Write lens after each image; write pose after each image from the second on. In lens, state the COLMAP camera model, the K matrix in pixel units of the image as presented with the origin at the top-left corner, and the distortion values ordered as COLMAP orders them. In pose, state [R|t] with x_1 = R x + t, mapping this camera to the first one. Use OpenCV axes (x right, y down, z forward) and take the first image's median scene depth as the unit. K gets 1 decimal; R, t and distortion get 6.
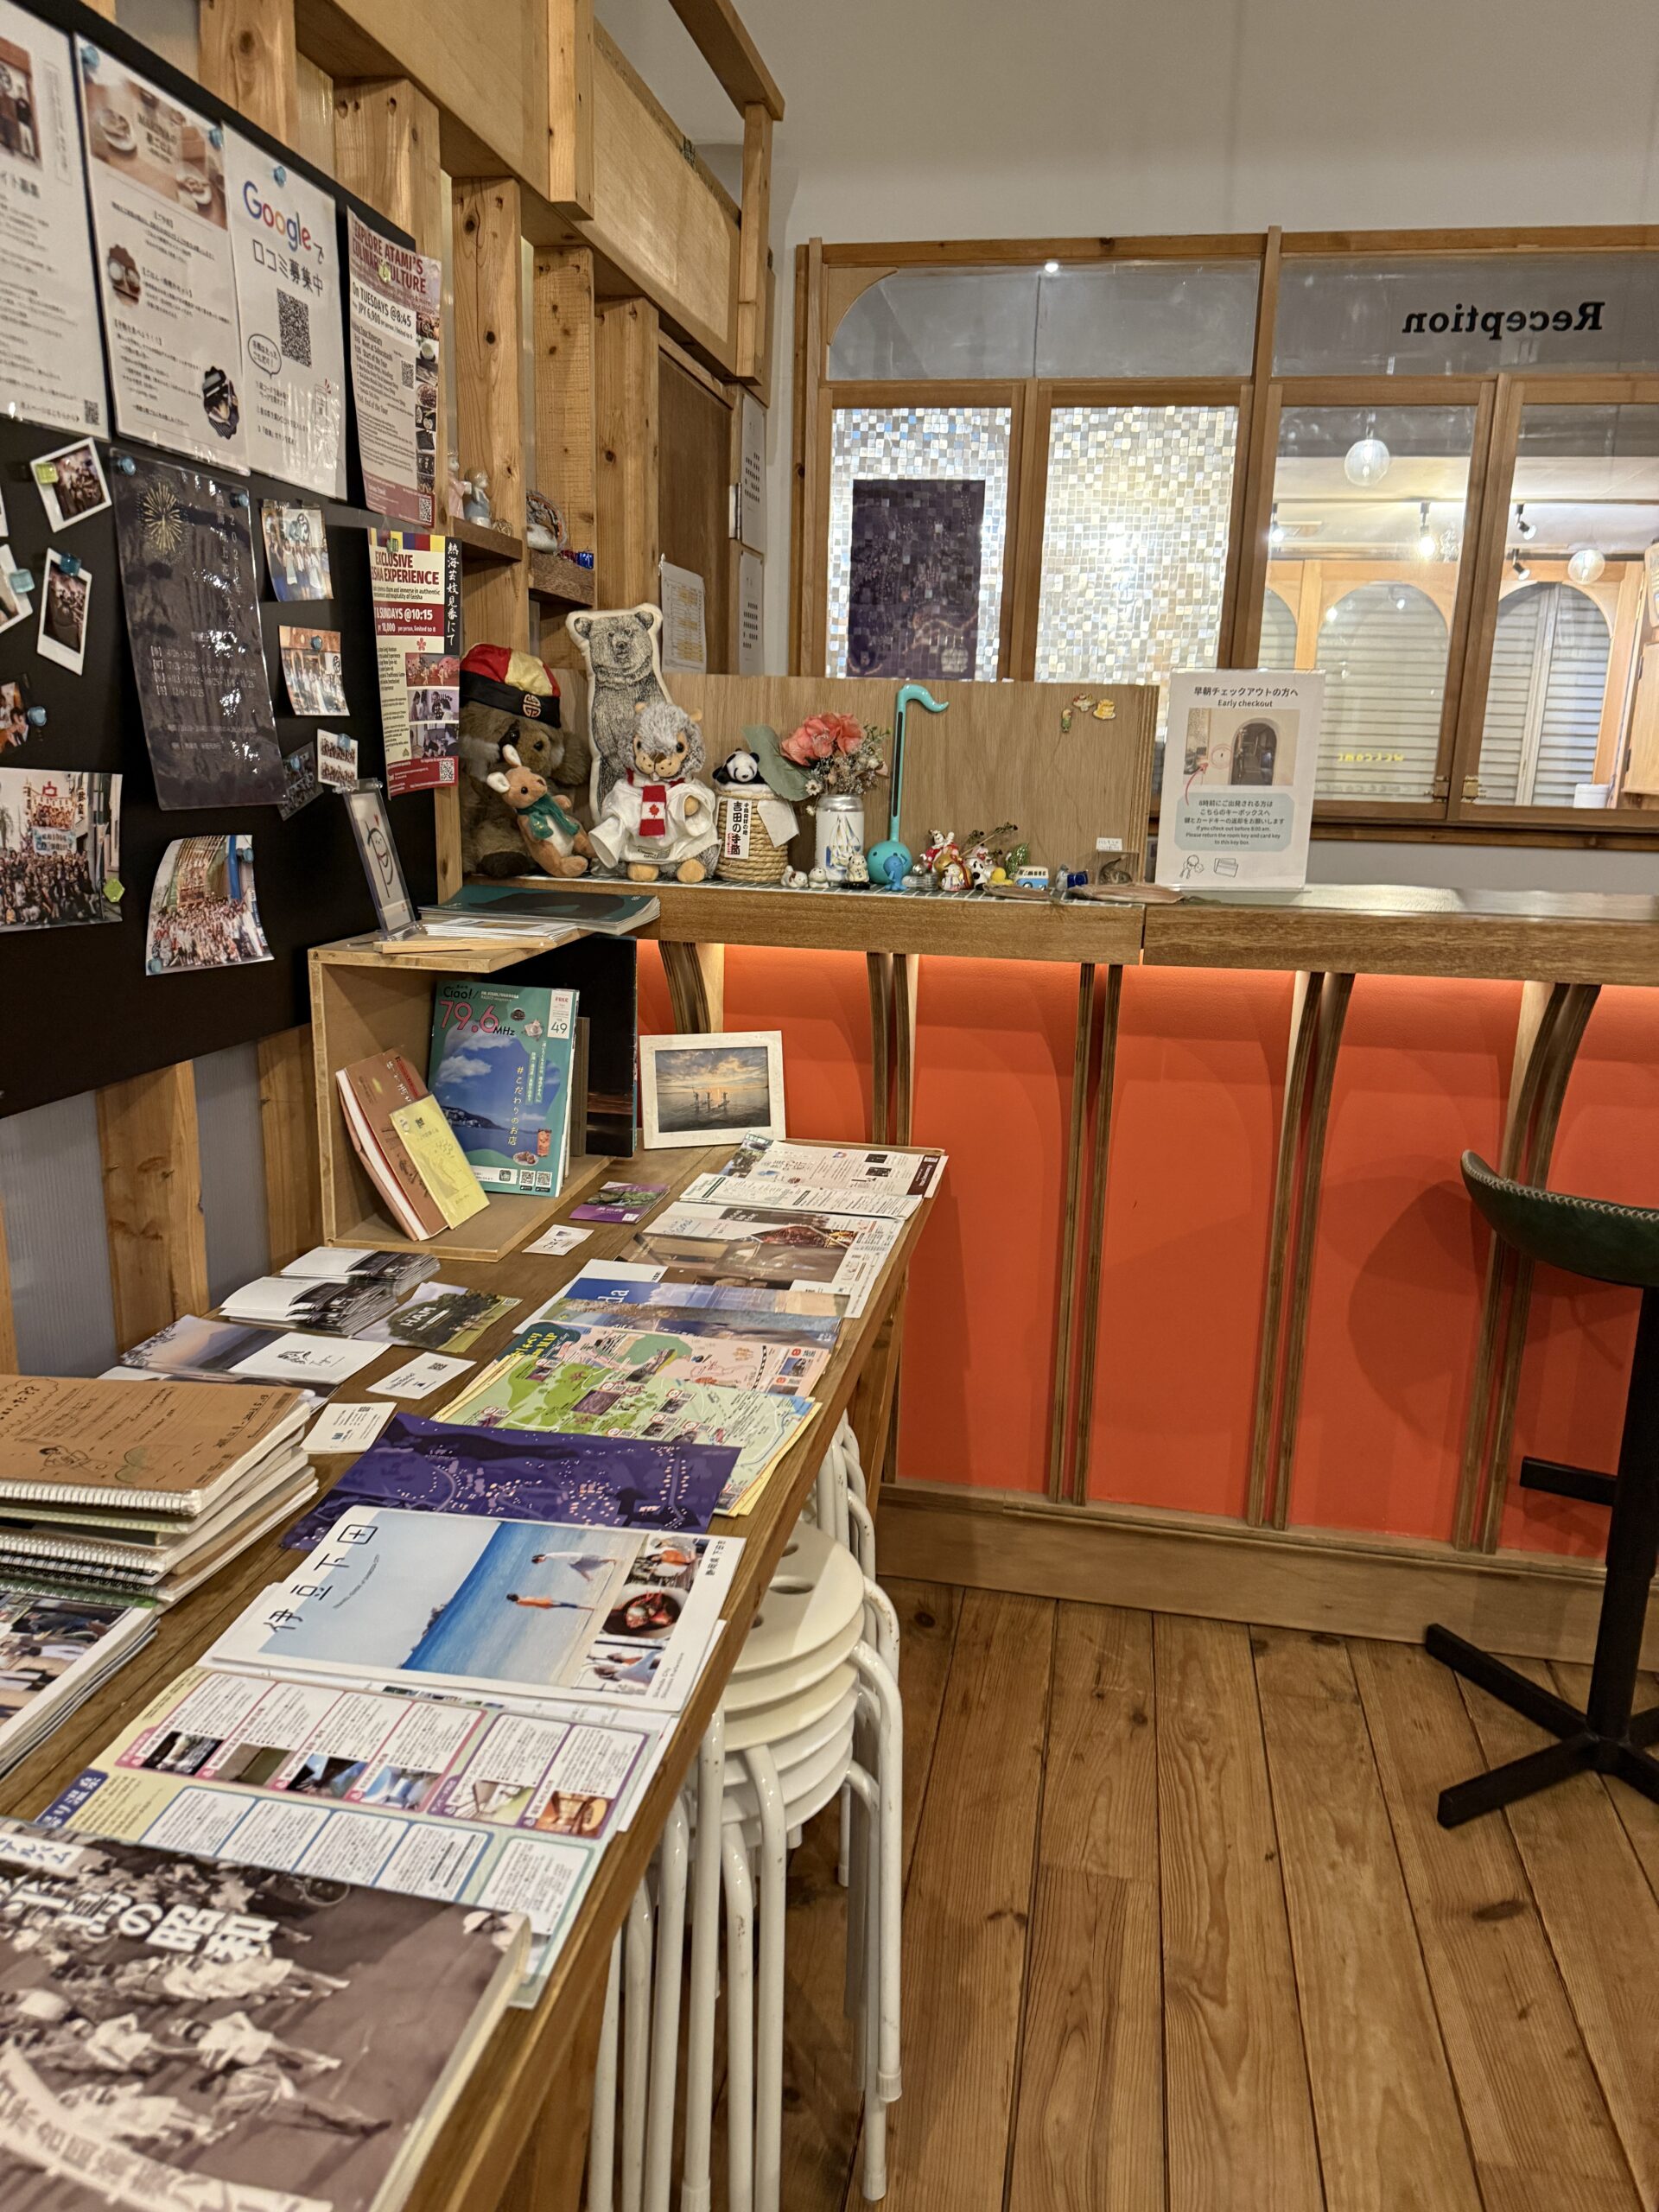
lens RADIAL K [[1622.7, 0, 829.5], [0, 1622.7, 1106.0], [0, 0, 1]] dist [0.104952, -0.170164]
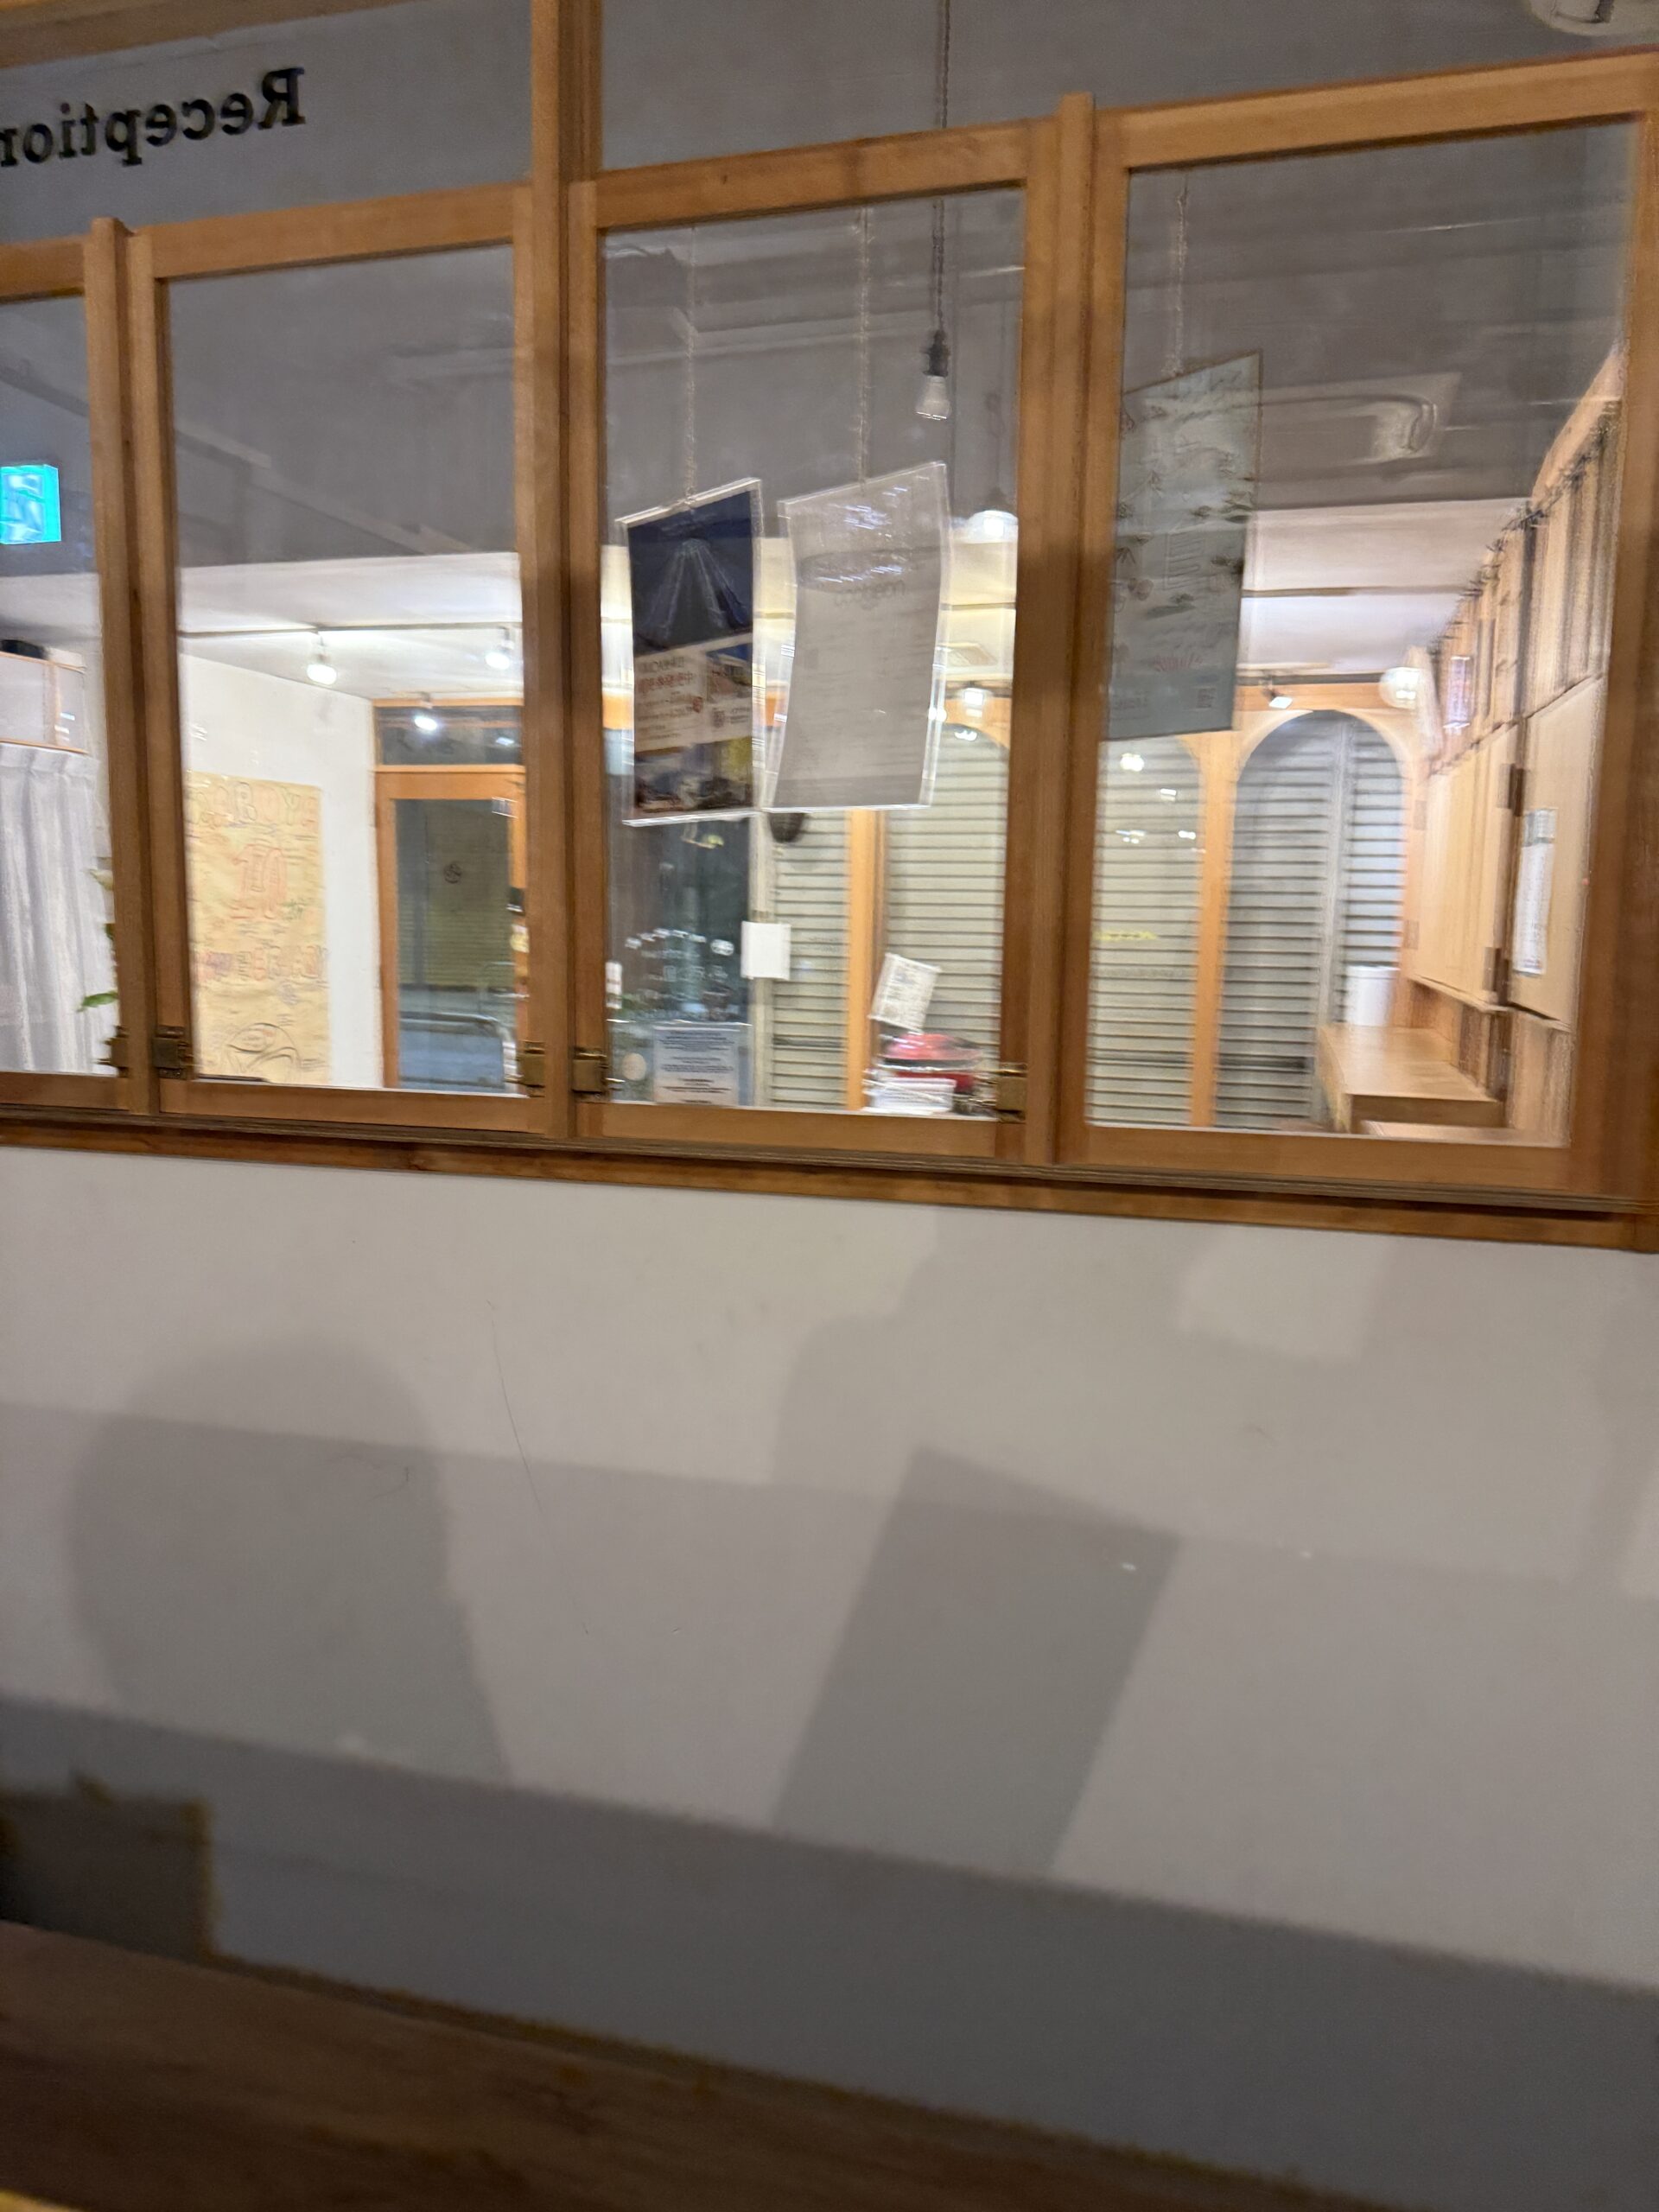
lens RADIAL K [[1728.9, 0, 830.6], [0, 1728.9, 1108.2], [0, 0, 1]] dist [0.050177, -0.083398]
pose [[0.998843, -0.014999, -0.045683, 0.634371], [0.010082, 0.994313, -0.106020, -0.126332], [0.047013, 0.105436, 0.993314, 0.522019]]
